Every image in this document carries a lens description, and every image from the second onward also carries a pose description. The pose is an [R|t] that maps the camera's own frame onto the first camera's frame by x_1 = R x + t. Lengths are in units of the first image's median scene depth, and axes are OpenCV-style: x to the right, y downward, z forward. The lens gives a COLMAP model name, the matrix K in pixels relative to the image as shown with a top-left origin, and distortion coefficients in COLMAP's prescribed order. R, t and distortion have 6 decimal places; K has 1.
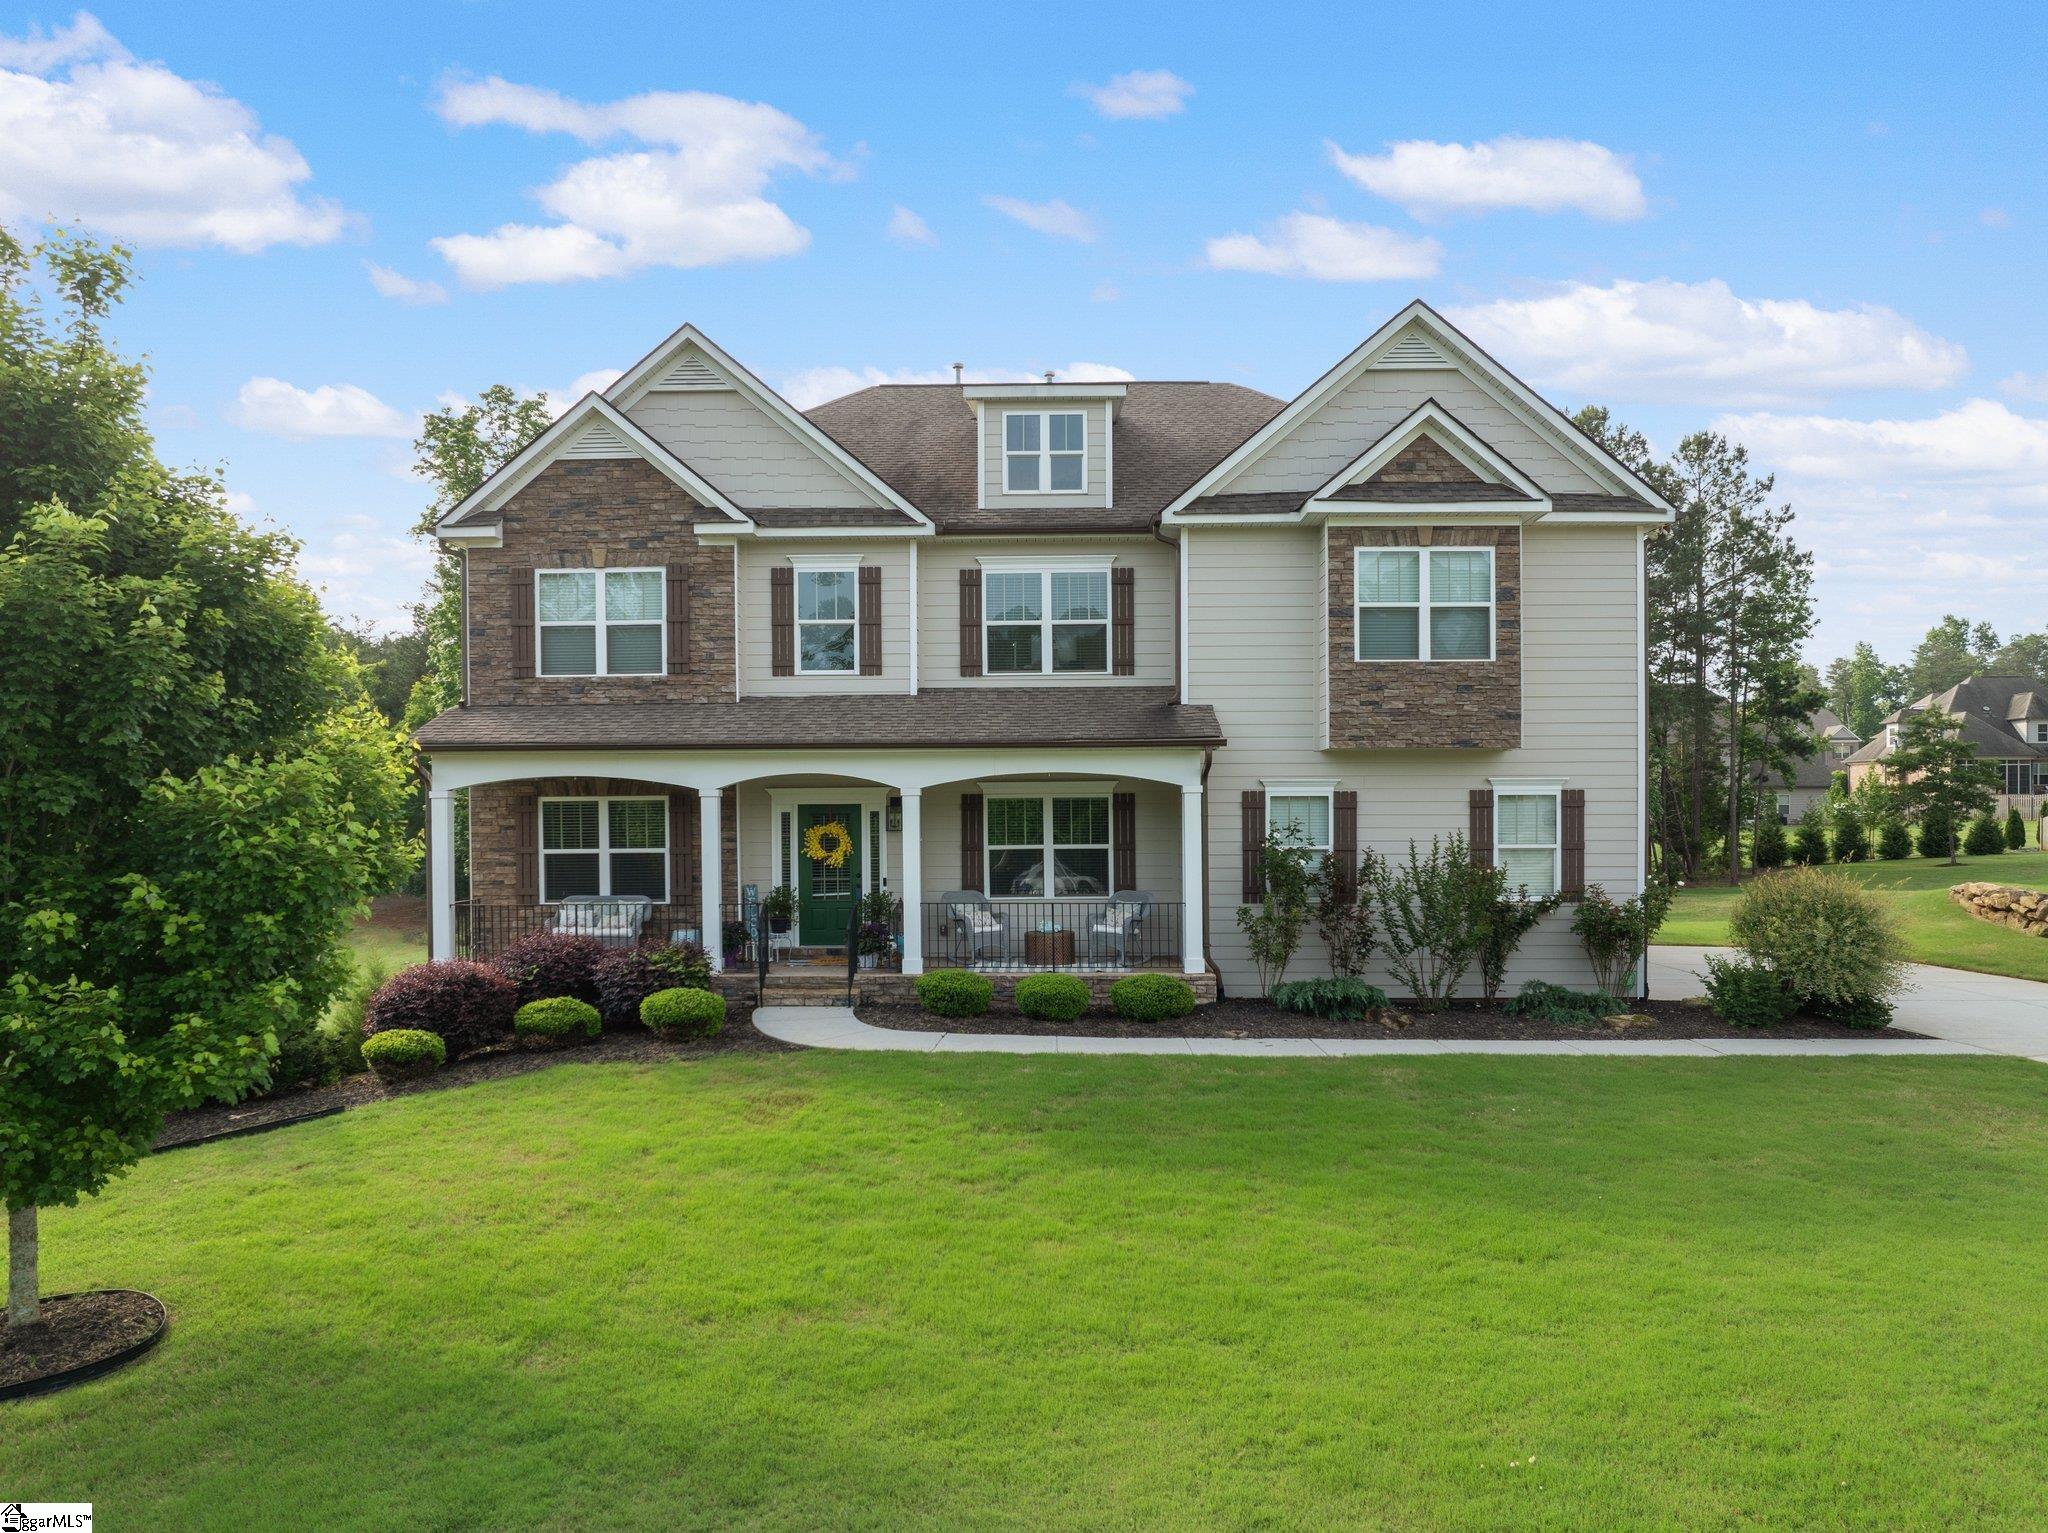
lens RADIAL K [[1577.7, 0, 1011.1], [0, 1577.7, 770.9], [0, 0, 1]] dist [-0.063278, 0.014445]
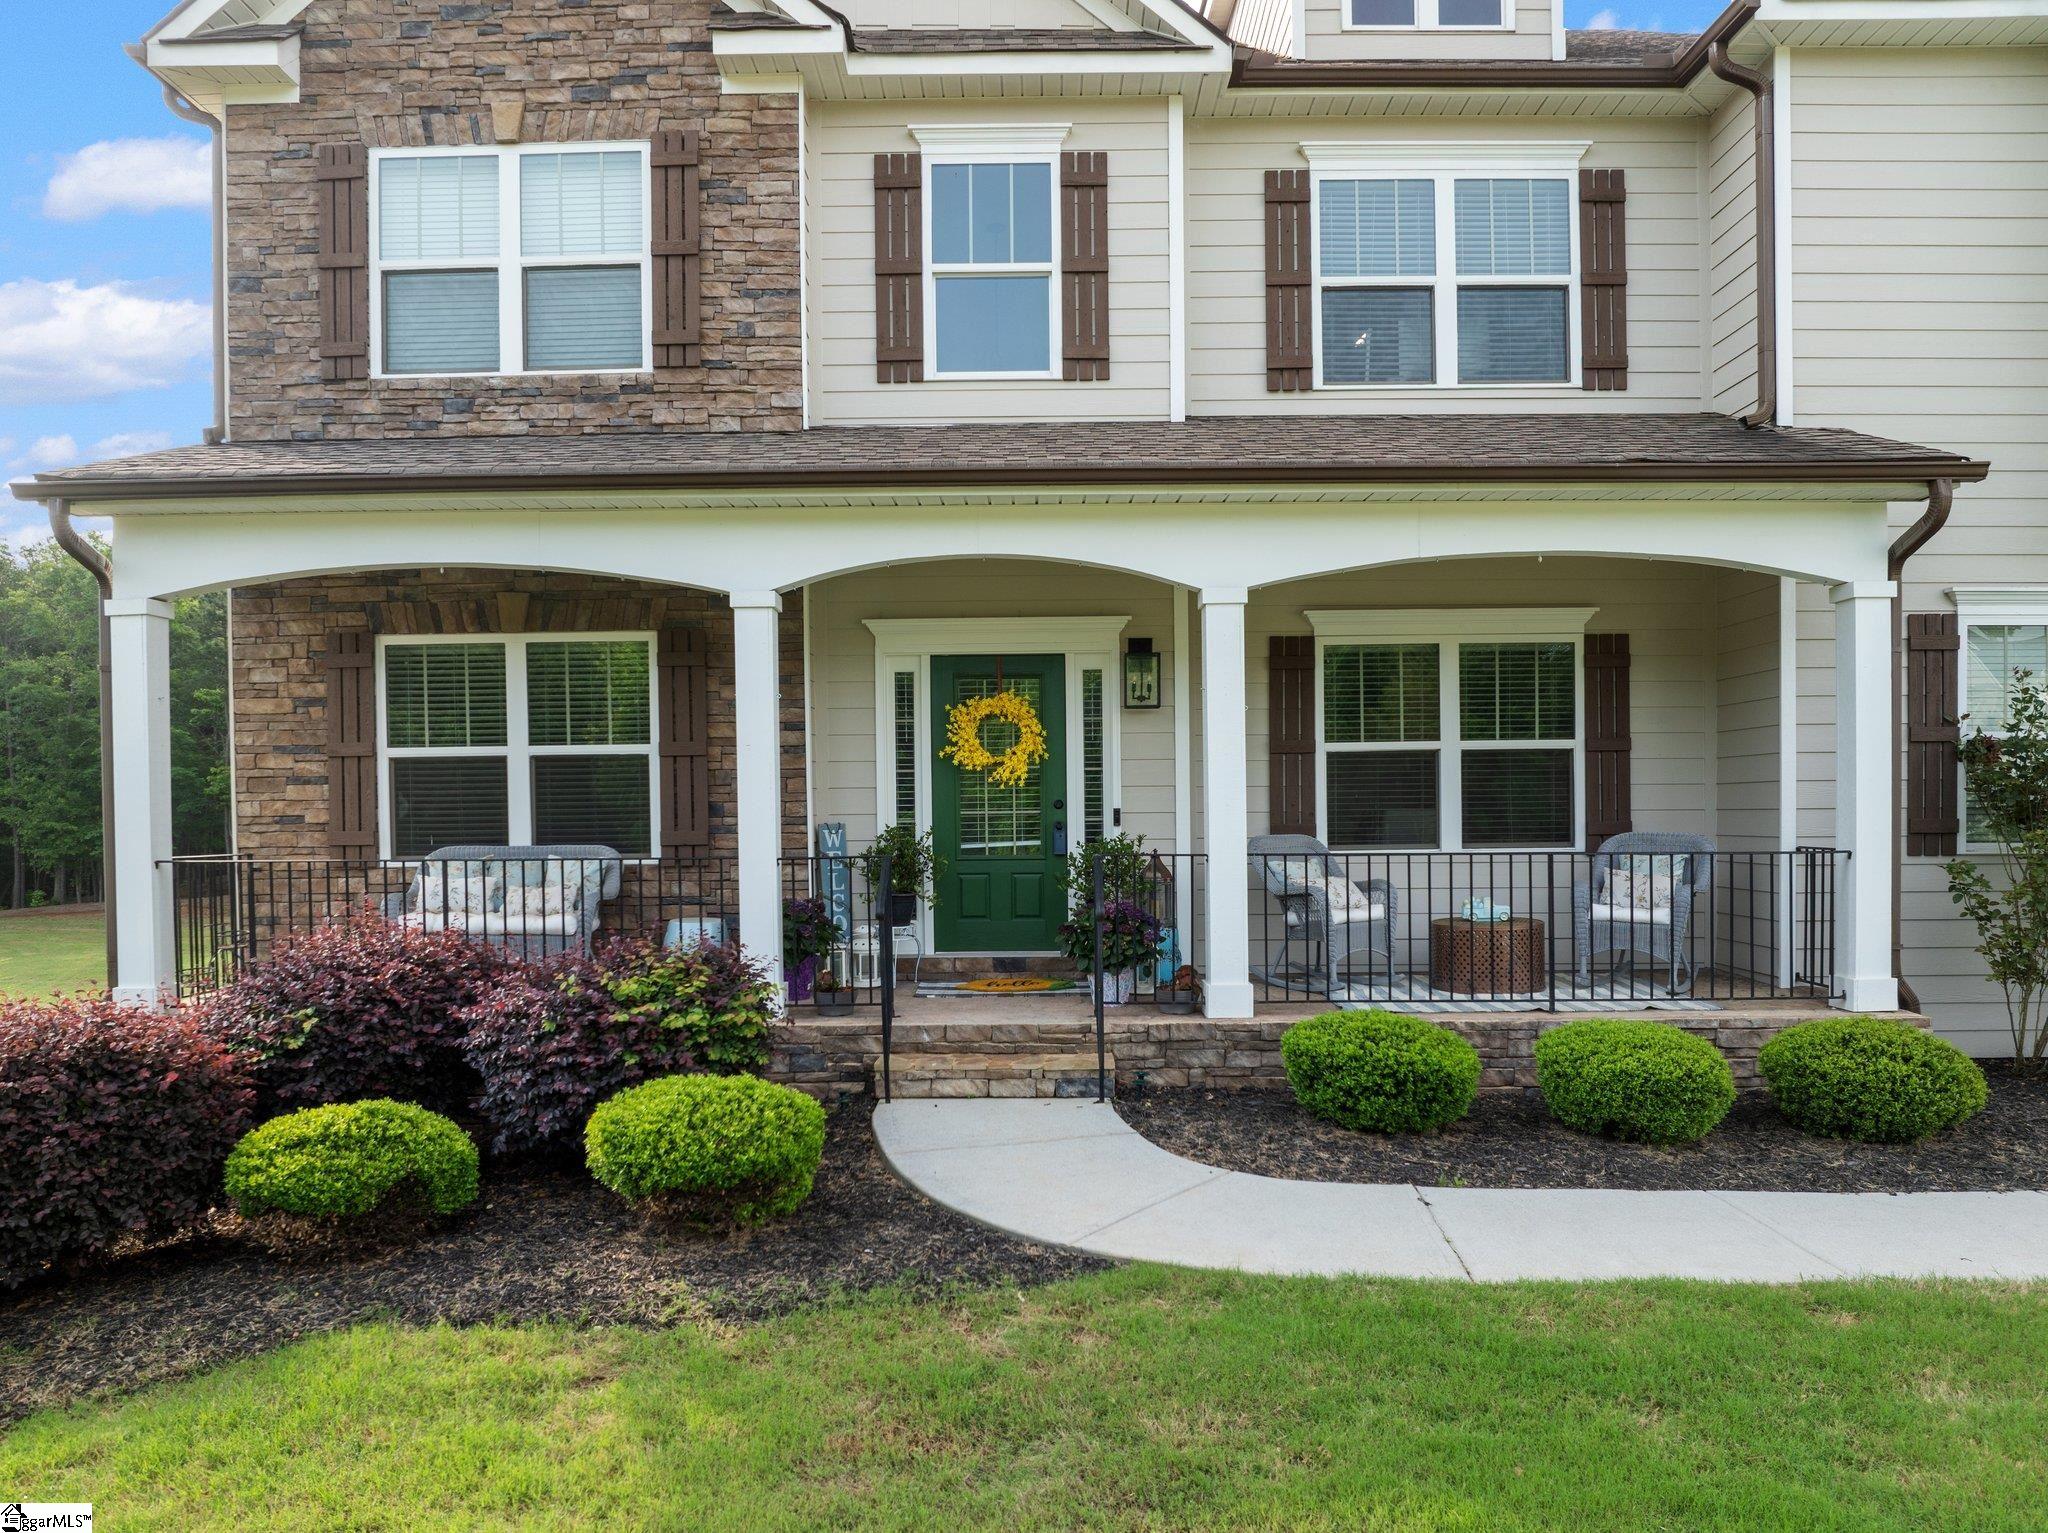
lens RADIAL K [[1577.7, 0, 1012.4], [0, 1577.7, 816.9], [0, 0, 1]] dist [-0.063278, 0.014445]
pose [[0.999892, -0.001267, 0.014663, -0.119768], [0.000866, 0.999626, 0.027327, 0.057929], [-0.014692, -0.027311, 0.999519, 0.533734]]
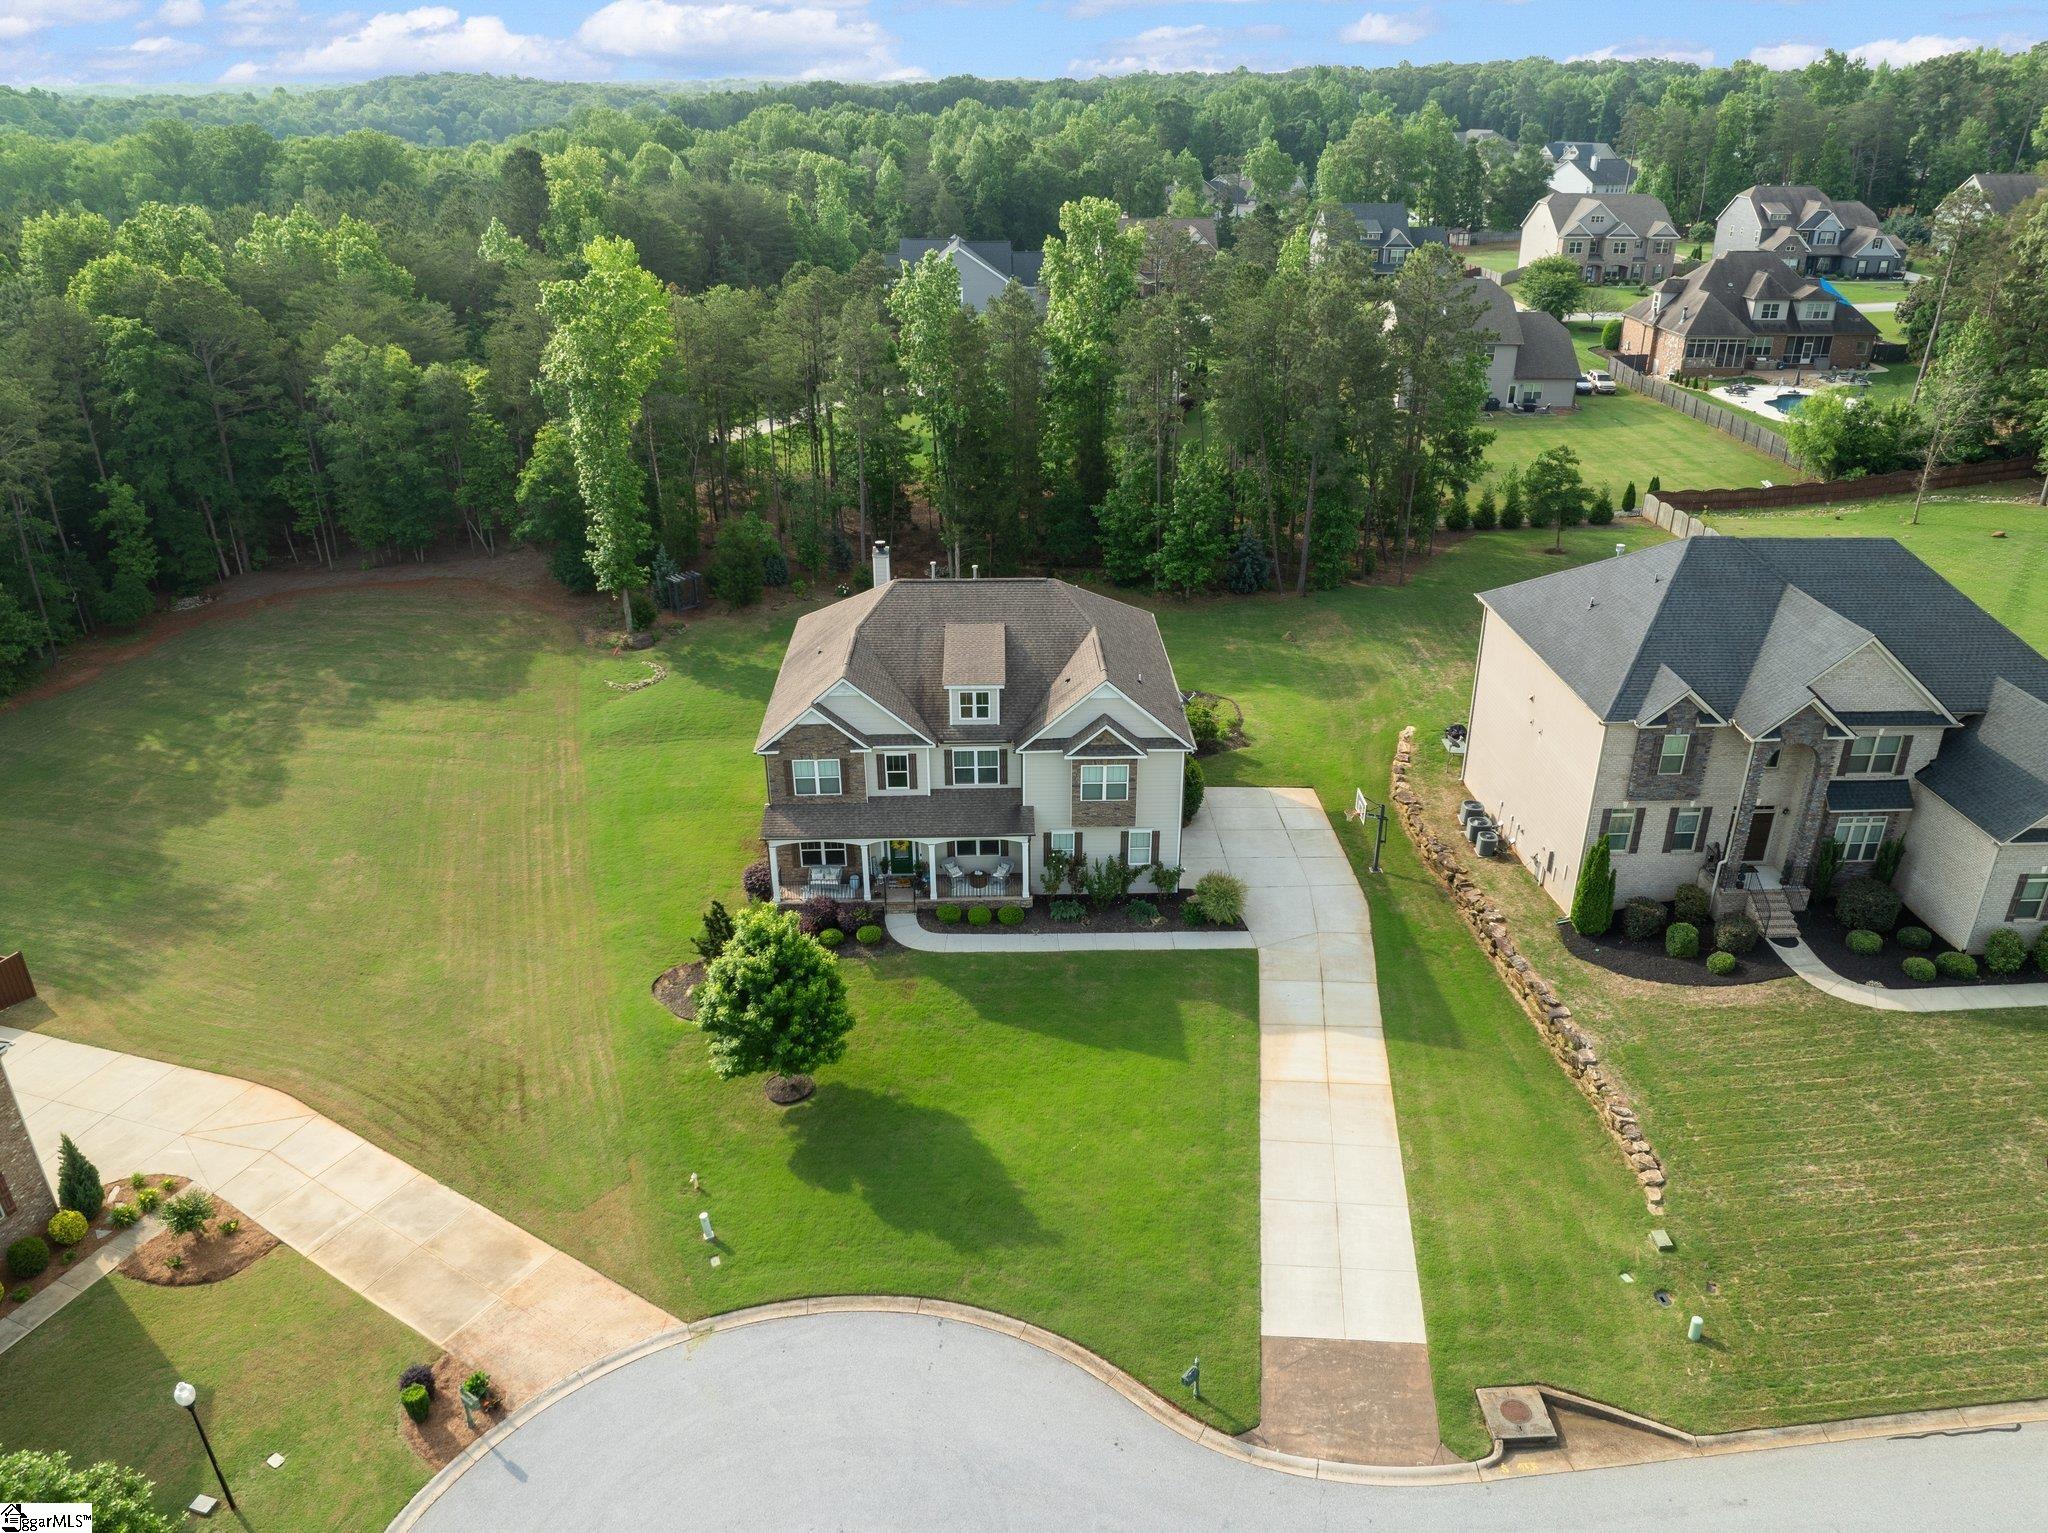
lens RADIAL K [[1577.7, 0, 1029.1], [0, 1577.7, 768.3], [0, 0, 1]] dist [-0.063278, 0.014445]
pose [[0.998458, -0.024024, 0.050041, -0.023569], [0.000314, 0.903922, 0.427697, -1.312765], [-0.055509, -0.427022, 0.902536, -1.551929]]
